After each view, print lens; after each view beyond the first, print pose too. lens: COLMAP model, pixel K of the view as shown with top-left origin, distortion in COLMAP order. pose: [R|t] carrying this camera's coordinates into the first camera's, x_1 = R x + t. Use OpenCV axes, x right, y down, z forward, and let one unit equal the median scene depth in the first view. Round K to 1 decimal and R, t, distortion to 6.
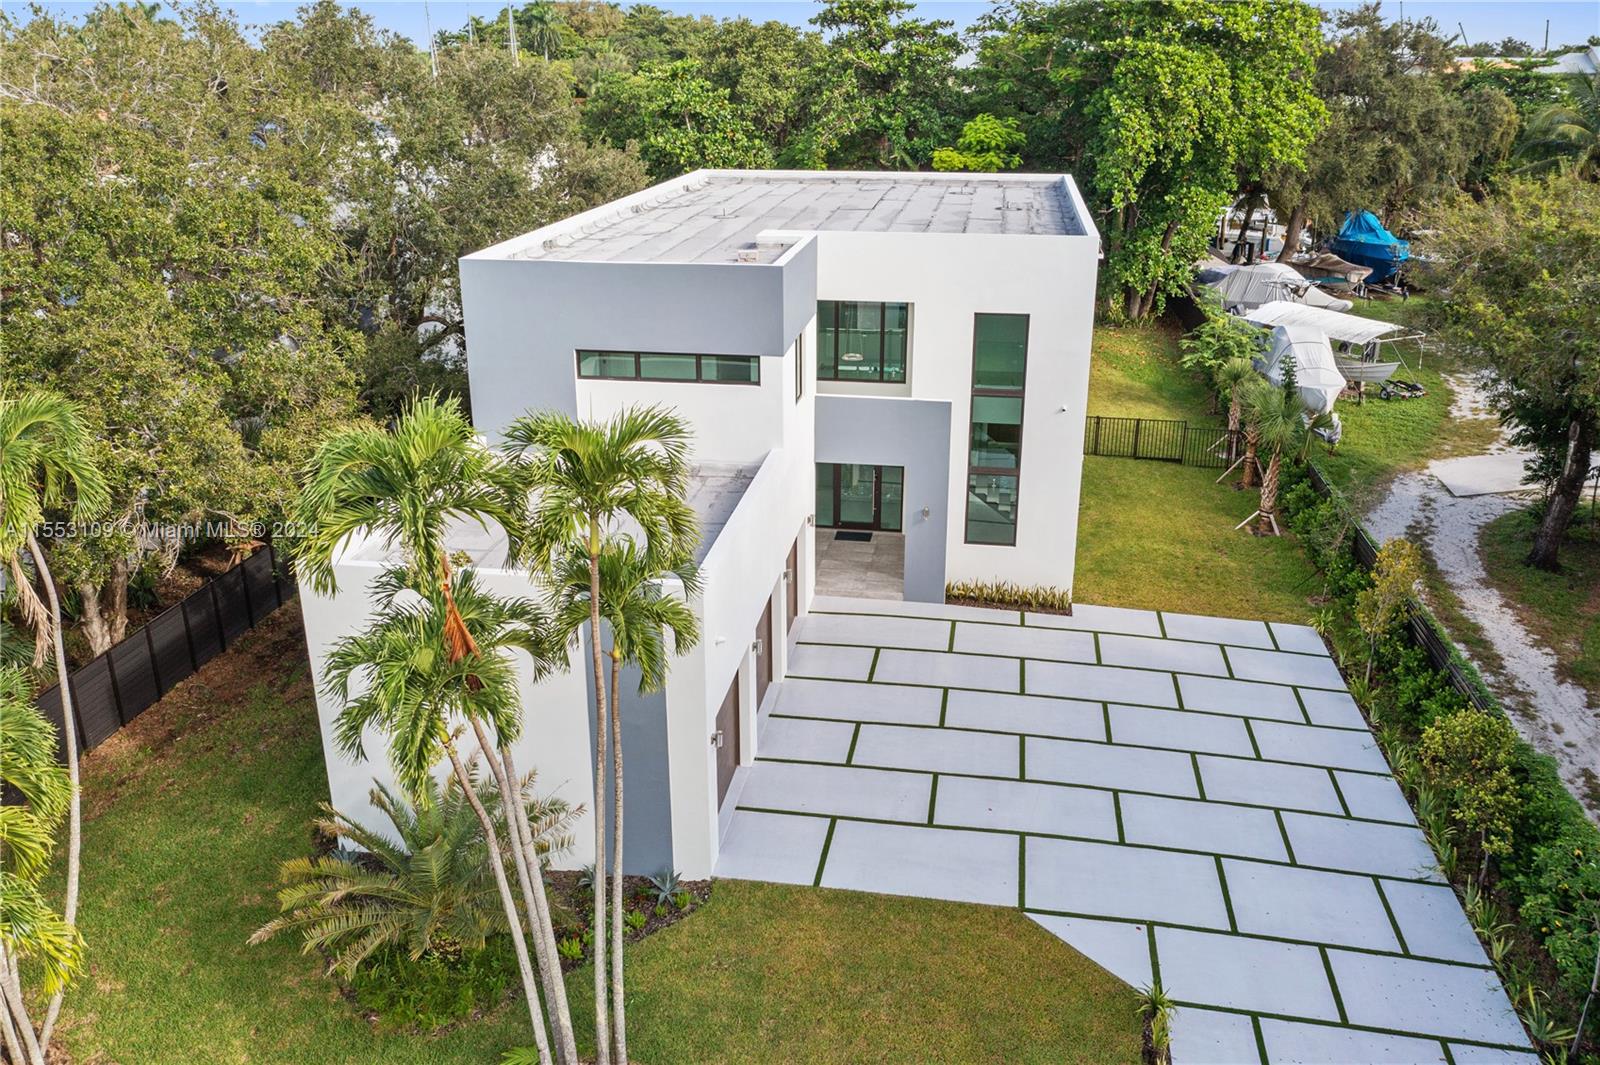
lens RADIAL K [[1280.8, 0, 803.7], [0, 1280.8, 536.6], [0, 0, 1]] dist [-0.016069, 0.002280]
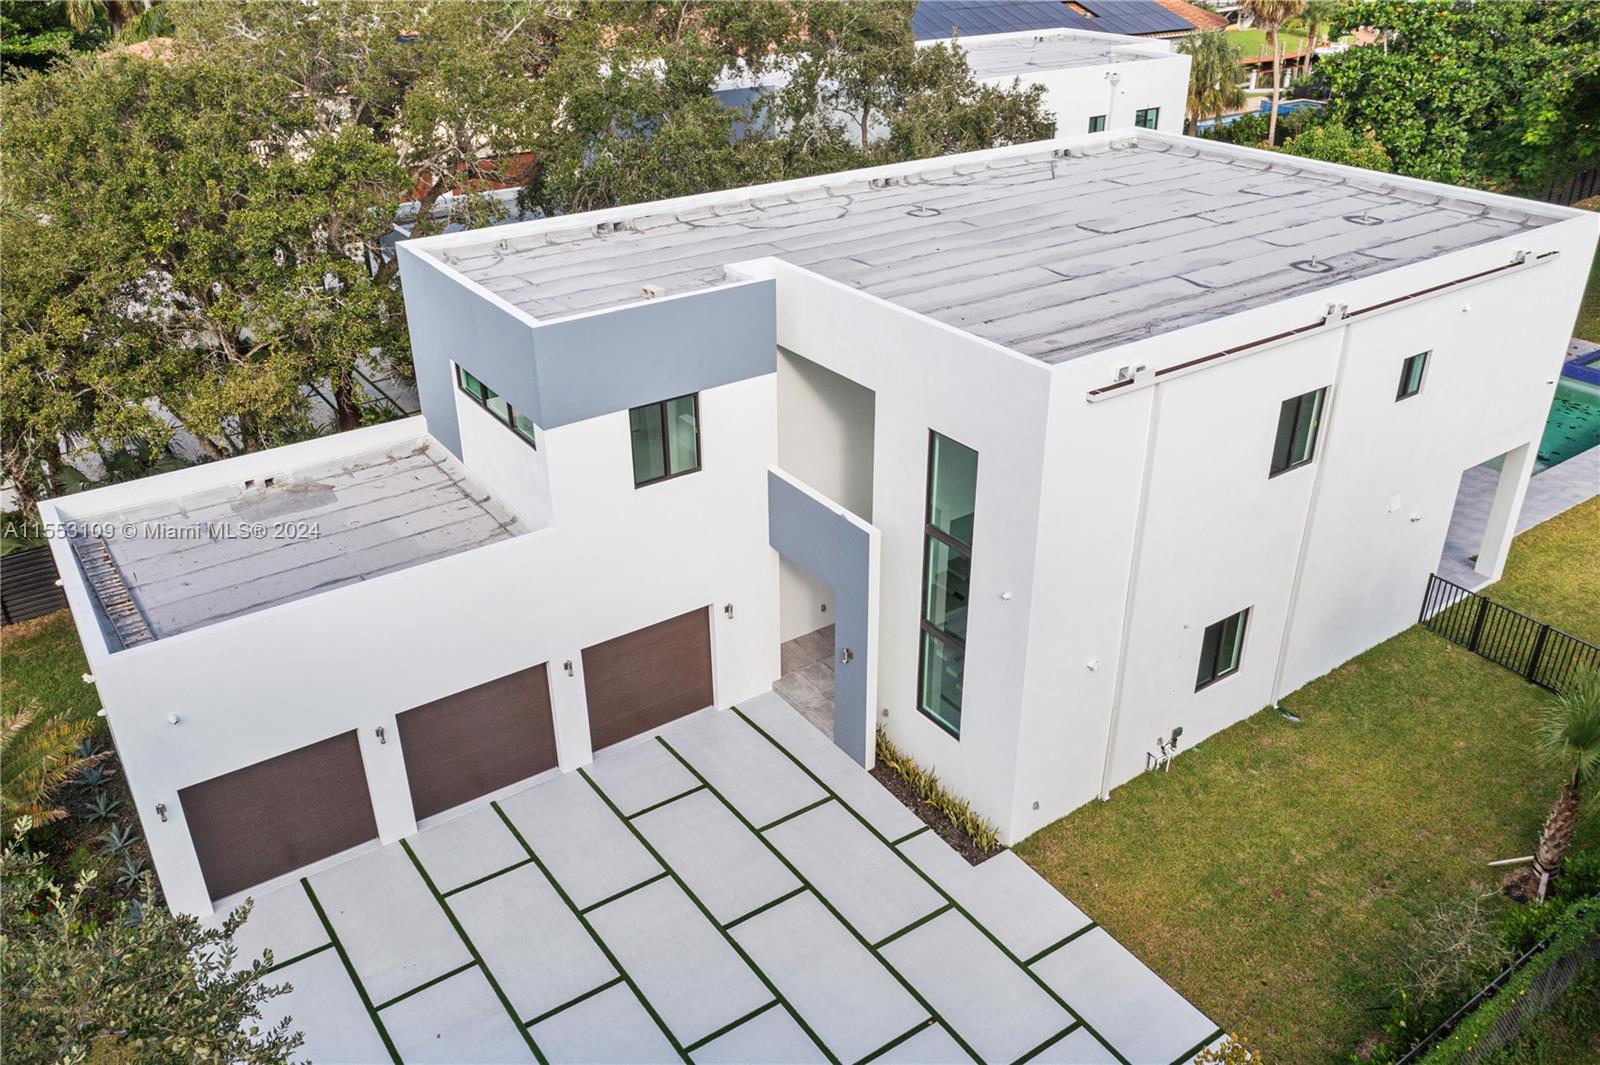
lens RADIAL K [[1263.2, 0, 805.6], [0, 1263.2, 532.2], [0, 0, 1]] dist [-0.009874, 0.004308]
pose [[0.690982, 0.330382, -0.642955, 0.519159], [-0.248792, 0.943798, 0.217594, -0.236802], [0.678709, 0.009609, 0.734344, 0.398699]]
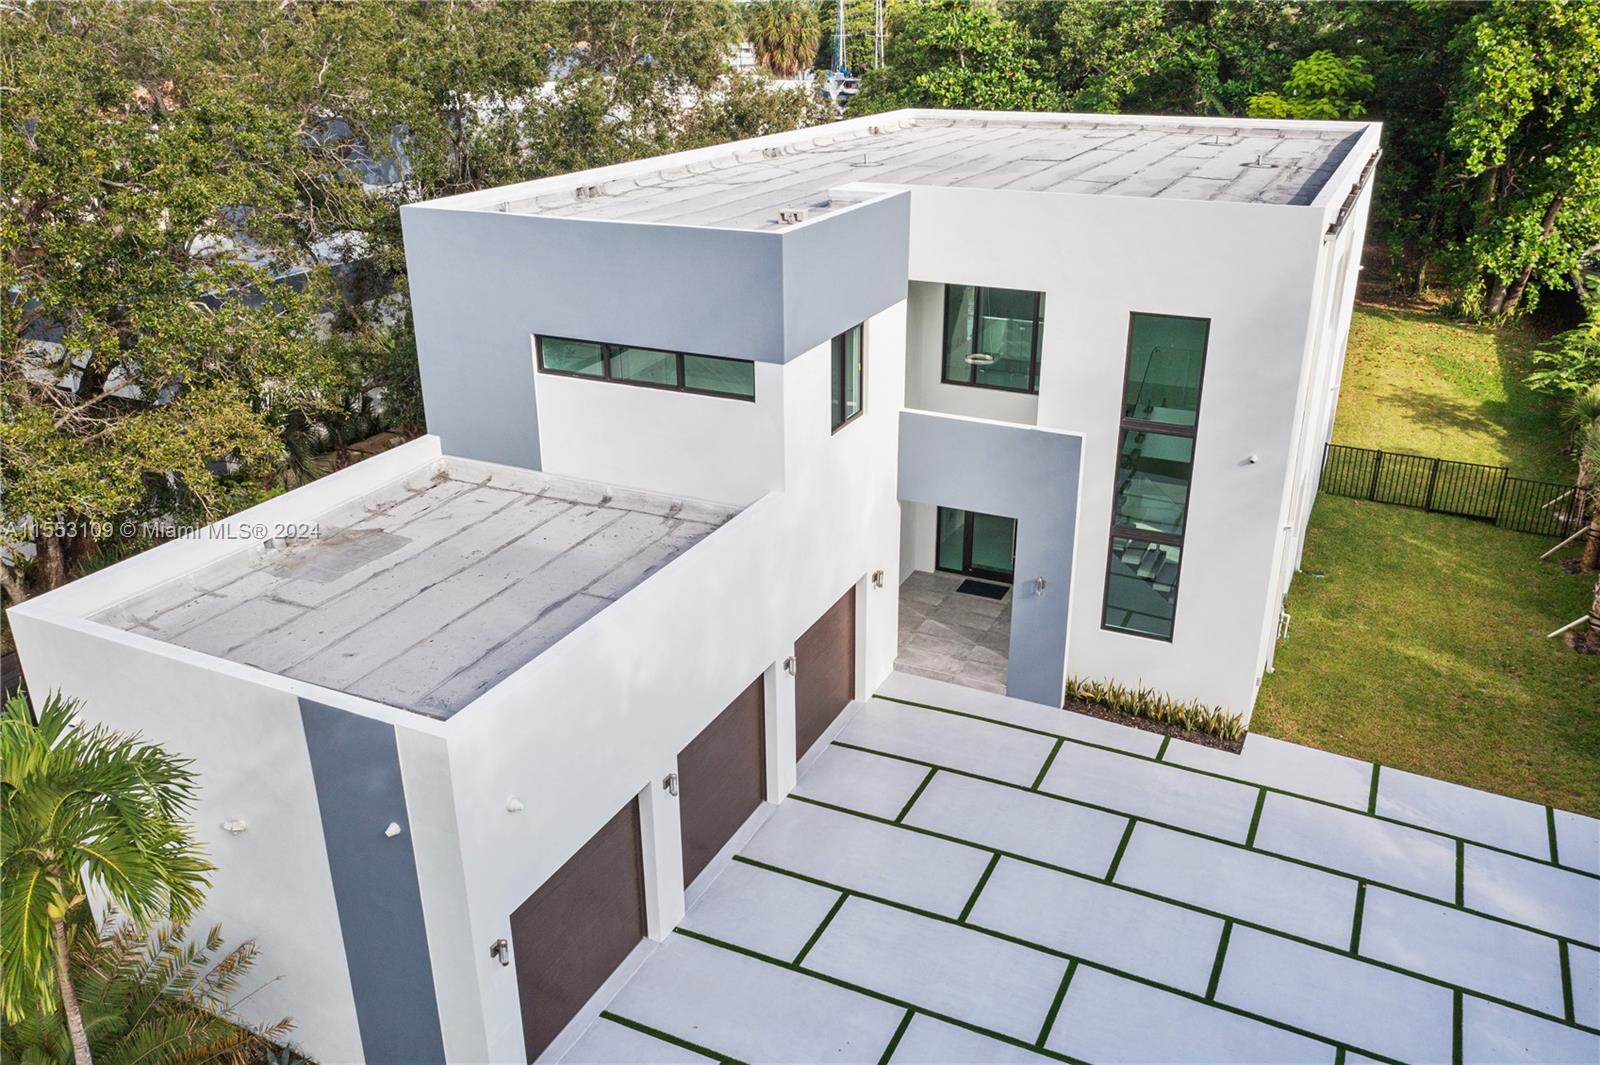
lens RADIAL K [[1250.8, 0, 802.5], [0, 1250.8, 536.8], [0, 0, 1]] dist [-0.008862, -0.004332]
pose [[0.955742, 0.107929, -0.273694, 0.149725], [-0.096784, 0.993843, 0.053944, -0.066864], [0.277831, -0.025068, 0.960303, 0.271890]]
